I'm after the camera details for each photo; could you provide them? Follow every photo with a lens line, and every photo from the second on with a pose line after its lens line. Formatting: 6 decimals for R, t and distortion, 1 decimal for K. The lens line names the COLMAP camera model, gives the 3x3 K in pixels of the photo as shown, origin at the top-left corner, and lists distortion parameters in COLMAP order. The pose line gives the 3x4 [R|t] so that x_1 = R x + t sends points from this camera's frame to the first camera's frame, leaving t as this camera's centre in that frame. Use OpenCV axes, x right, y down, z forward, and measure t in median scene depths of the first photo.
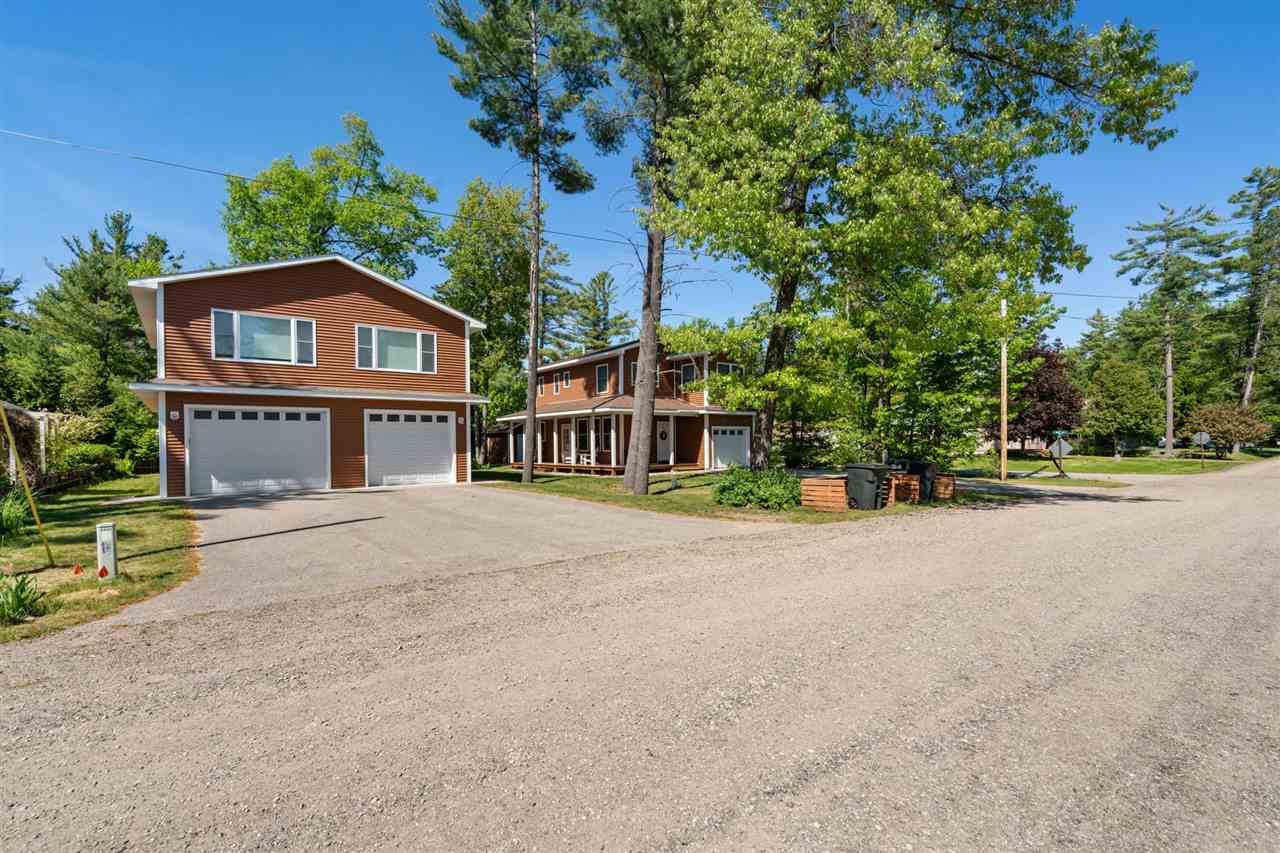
lens RADIAL K [[581.2, 0, 636.2], [0, 581.2, 449.4], [0, 0, 1]] dist [-0.000110, 0.000304]
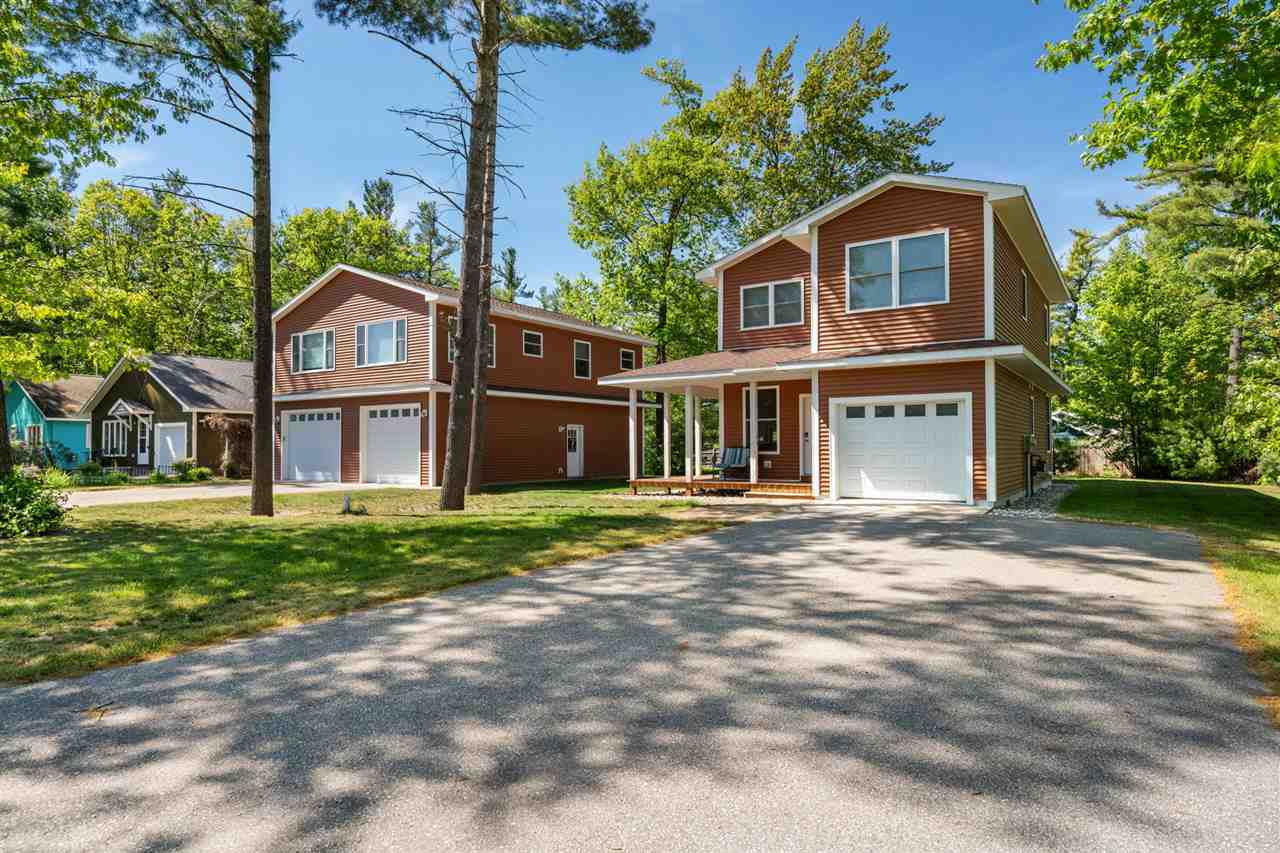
lens RADIAL K [[737.7, 0, 640.0], [0, 737.7, 426.5], [0, 0, 1]] dist [0.003806, 0.000204]
pose [[0.311678, -0.018831, -0.950001, 0.808514], [-0.008506, 0.999708, -0.022607, -0.007923], [0.950150, 0.015127, 0.311427, 0.943102]]
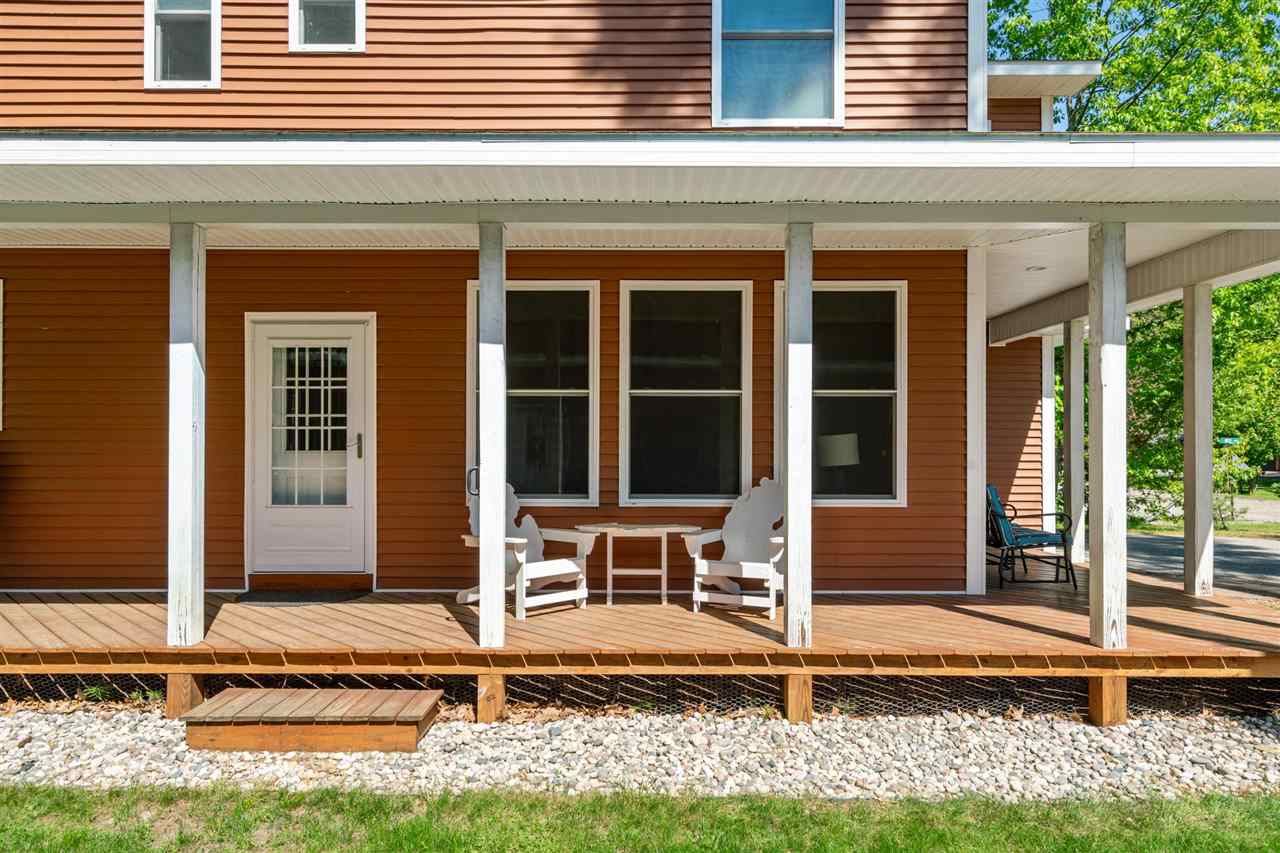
lens RADIAL K [[843.0, 0, 640.0], [0, 843.0, 426.5], [0, 0, 1]] dist [0.024836, -0.000175]
pose [[0.617703, 0.032951, 0.785721, -0.347758], [-0.003095, 0.999216, -0.039471, -0.012016], [-0.786405, 0.021950, 0.617321, 1.231888]]
